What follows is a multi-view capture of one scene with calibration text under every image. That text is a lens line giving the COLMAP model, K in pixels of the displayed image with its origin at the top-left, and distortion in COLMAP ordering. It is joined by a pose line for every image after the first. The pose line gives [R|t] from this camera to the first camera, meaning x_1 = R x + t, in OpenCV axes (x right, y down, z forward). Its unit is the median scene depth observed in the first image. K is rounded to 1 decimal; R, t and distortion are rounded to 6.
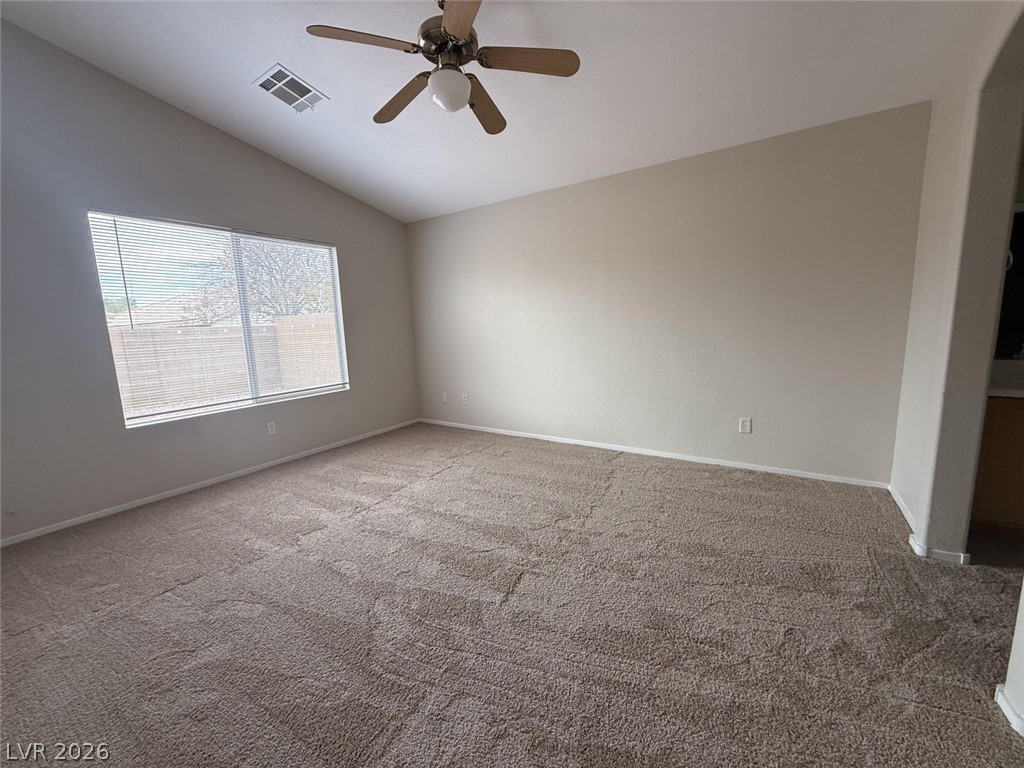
lens RADIAL K [[407.6, 0, 508.9], [0, 407.6, 384.9], [0, 0, 1]] dist [-0.000253, 0.000198]
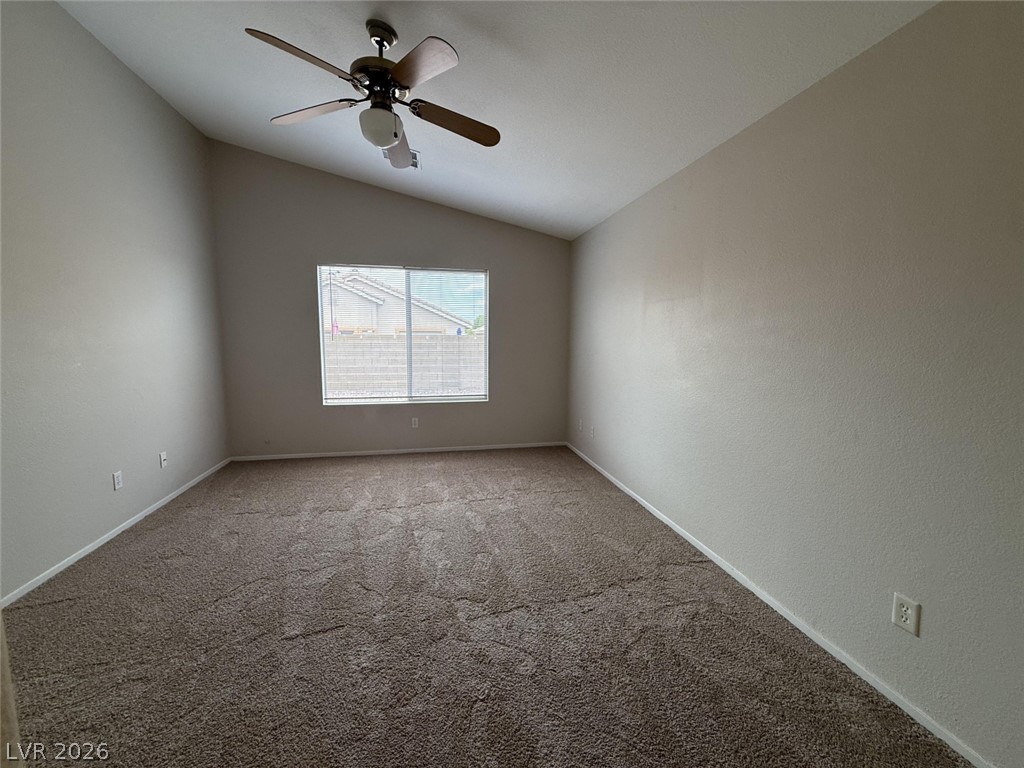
lens RADIAL K [[407.6, 0, 508.9], [0, 407.6, 384.9], [0, 0, 1]] dist [-0.000253, 0.000198]
pose [[0.709152, 0.126760, -0.693567, 0.497109], [-0.140719, 0.989360, 0.036939, -0.099602], [0.690870, 0.071403, 0.719444, 0.306797]]
